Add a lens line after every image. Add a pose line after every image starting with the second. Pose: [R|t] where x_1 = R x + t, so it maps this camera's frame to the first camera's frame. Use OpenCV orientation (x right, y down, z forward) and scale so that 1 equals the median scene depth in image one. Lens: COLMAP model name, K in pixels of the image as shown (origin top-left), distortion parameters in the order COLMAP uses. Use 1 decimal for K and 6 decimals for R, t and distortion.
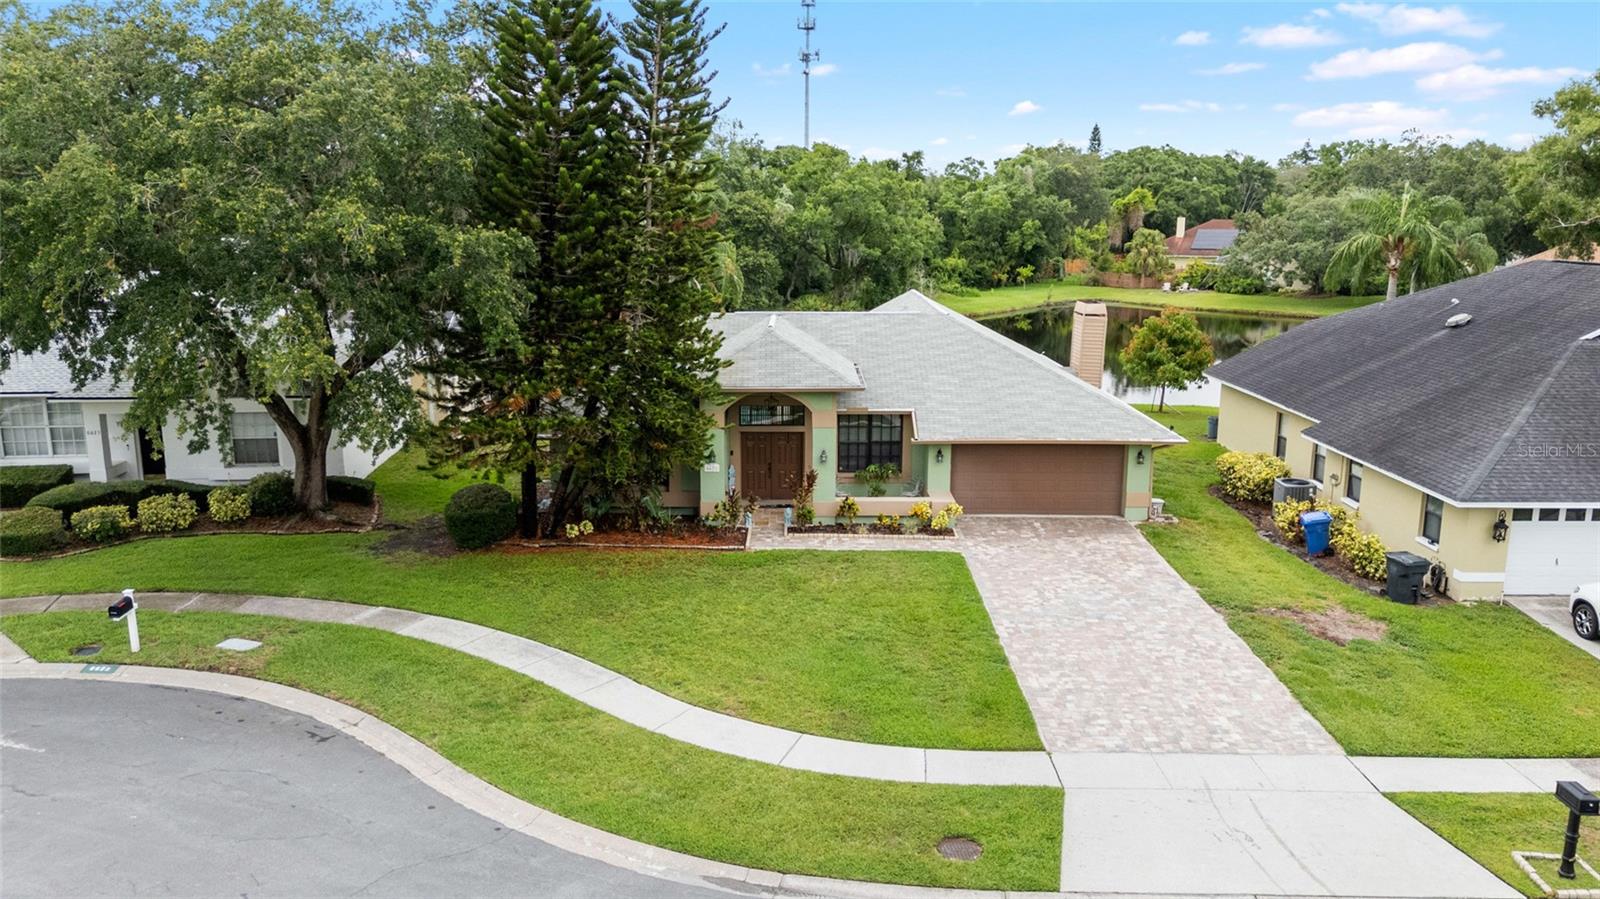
lens RADIAL K [[1178.2, 0, 800.0], [0, 1178.2, 449.5], [0, 0, 1]] dist [0.086650, -0.073875]
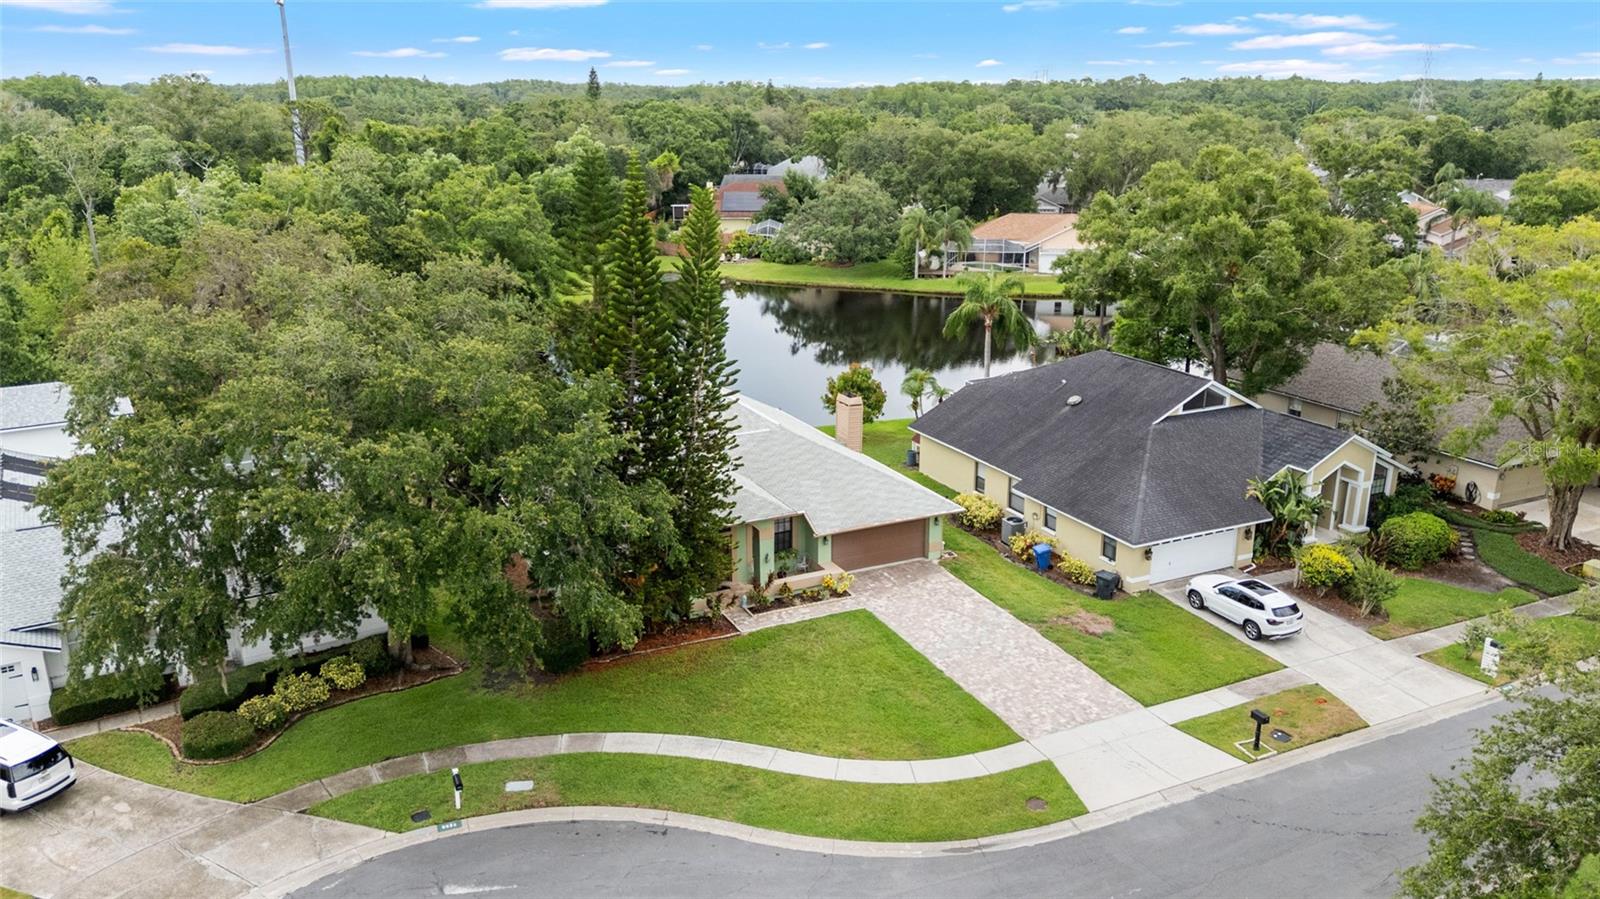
lens RADIAL K [[1178.2, 0, 800.0], [0, 1178.2, 449.5], [0, 0, 1]] dist [0.086650, -0.073875]
pose [[0.896531, -0.130647, 0.423277, -0.660056], [0.091257, 0.989495, 0.112123, -0.348617], [-0.433479, -0.061895, 0.899036, -0.412282]]
